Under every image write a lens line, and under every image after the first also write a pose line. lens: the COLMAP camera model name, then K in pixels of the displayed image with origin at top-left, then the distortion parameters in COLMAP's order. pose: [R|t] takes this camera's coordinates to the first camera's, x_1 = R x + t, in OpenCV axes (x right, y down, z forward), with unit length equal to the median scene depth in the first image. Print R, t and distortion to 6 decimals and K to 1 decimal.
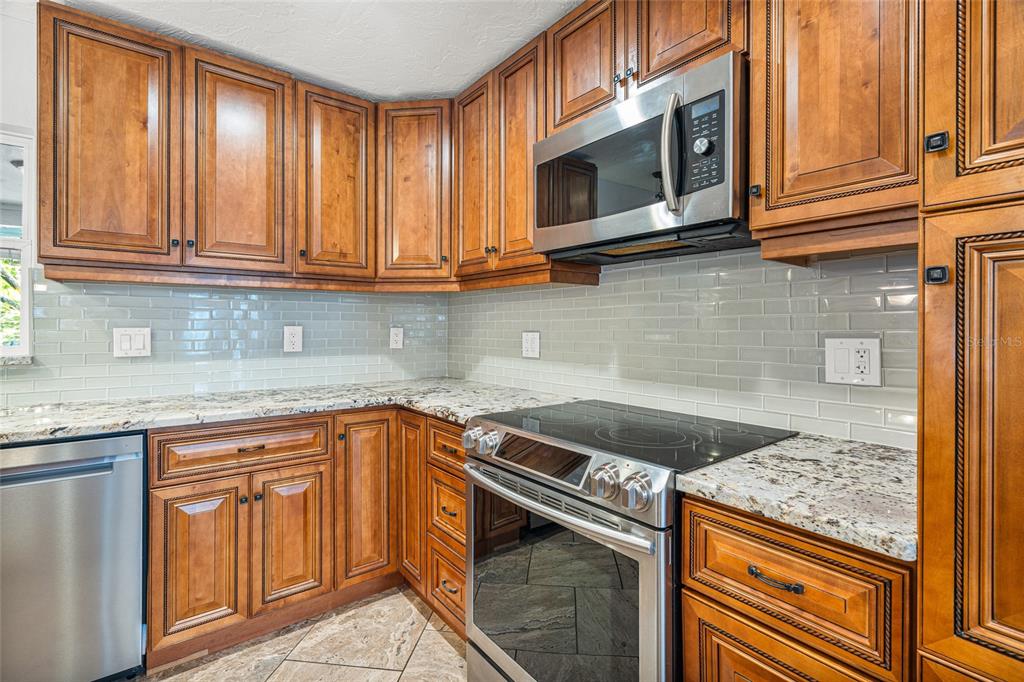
lens RADIAL K [[471.2, 0, 506.1], [0, 471.2, 331.1], [0, 0, 1]] dist [-0.007514, 0.001544]
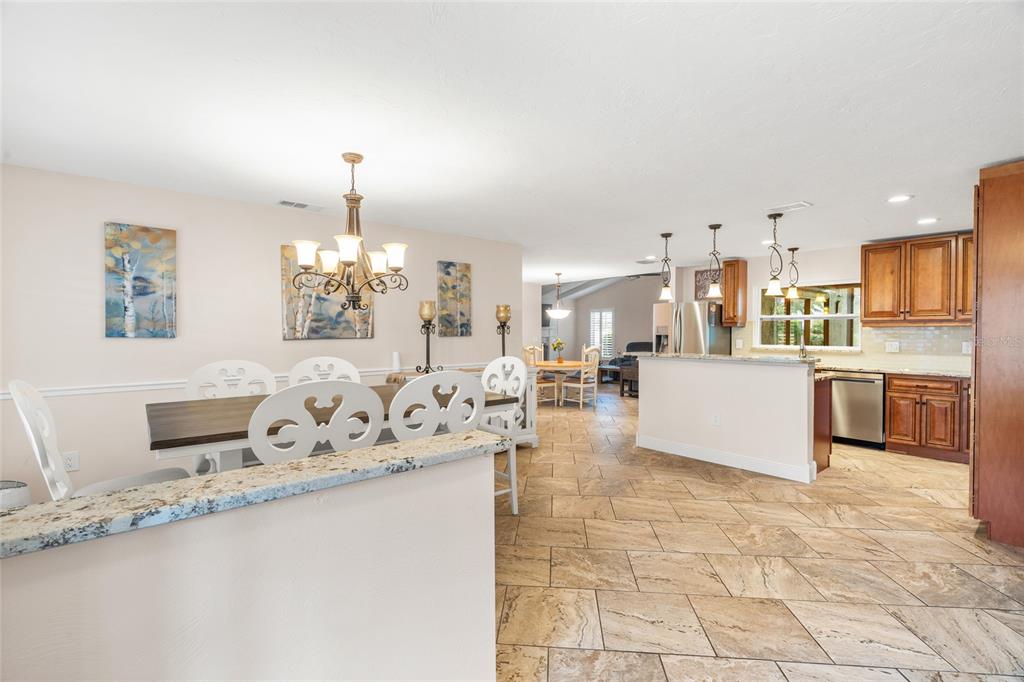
lens RADIAL K [[471.2, 0, 515.1], [0, 471.2, 339.5], [0, 0, 1]] dist [-0.007514, 0.001544]
pose [[0.064481, 0.011788, -0.997849, 1.952033], [-0.003830, 0.999926, 0.011565, -0.046831], [0.997912, 0.003076, 0.064521, -1.499558]]
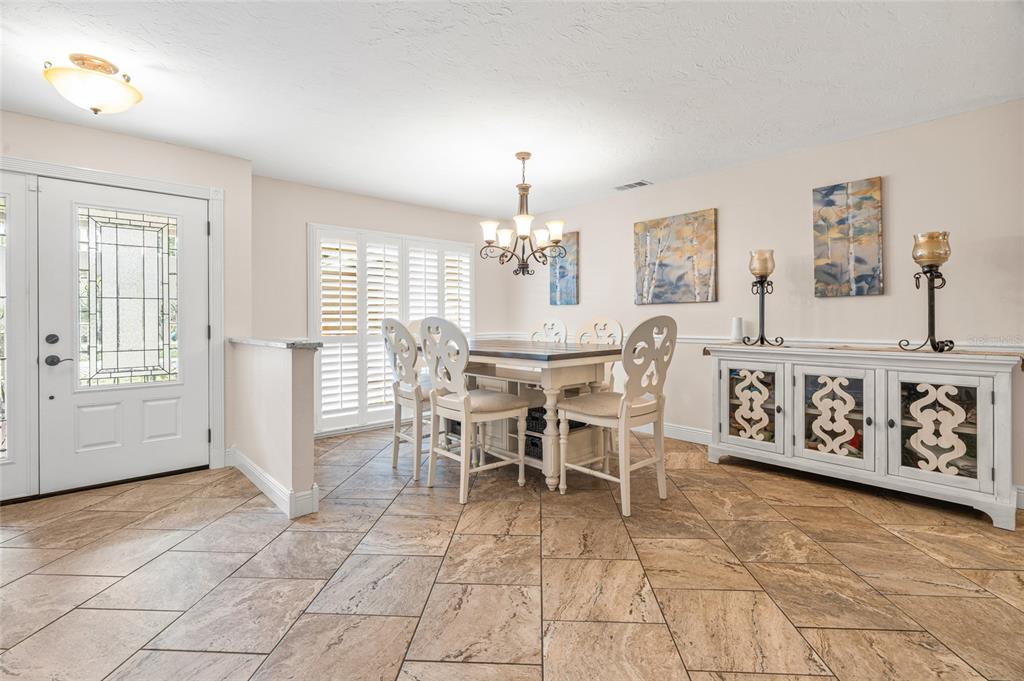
lens RADIAL K [[471.2, 0, 500.9], [0, 471.2, 322.8], [0, 0, 1]] dist [-0.007514, 0.001544]
pose [[-0.996629, -0.002056, -0.082013, 0.649537], [-0.002947, 0.999938, 0.010740, 0.051808], [0.081985, 0.010945, -0.996573, -0.015531]]
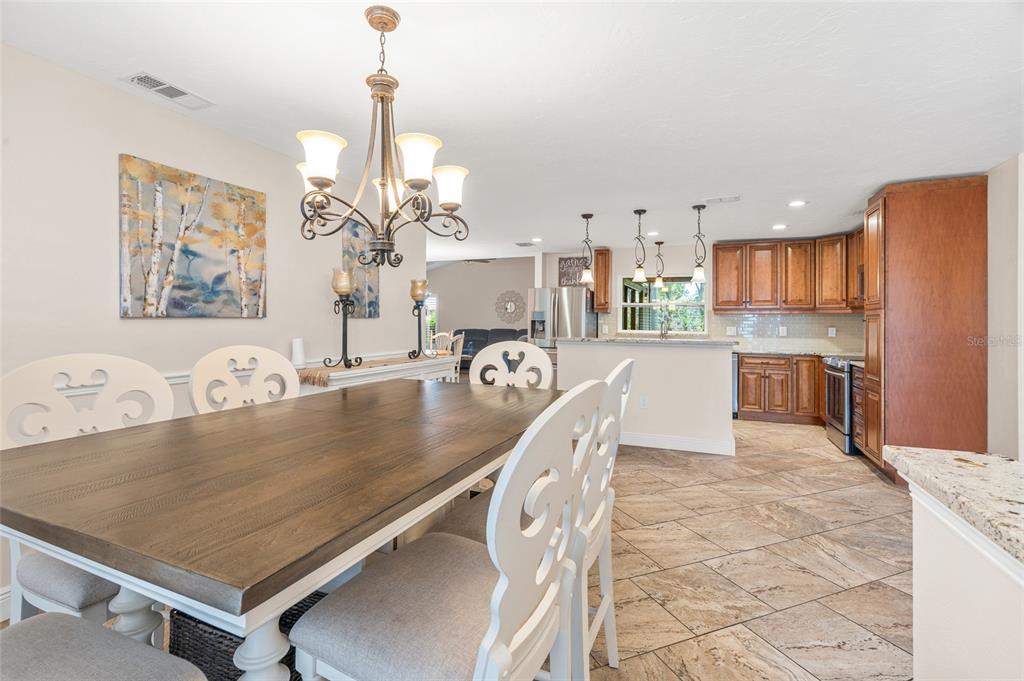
lens RADIAL K [[471.2, 0, 512.9], [0, 471.2, 320.7], [0, 0, 1]] dist [-0.007514, 0.001544]
pose [[0.519943, -0.001599, -0.854199, 1.322626], [-0.009239, 0.999929, -0.007496, -0.010595], [0.854151, 0.011790, 0.519892, -2.180260]]
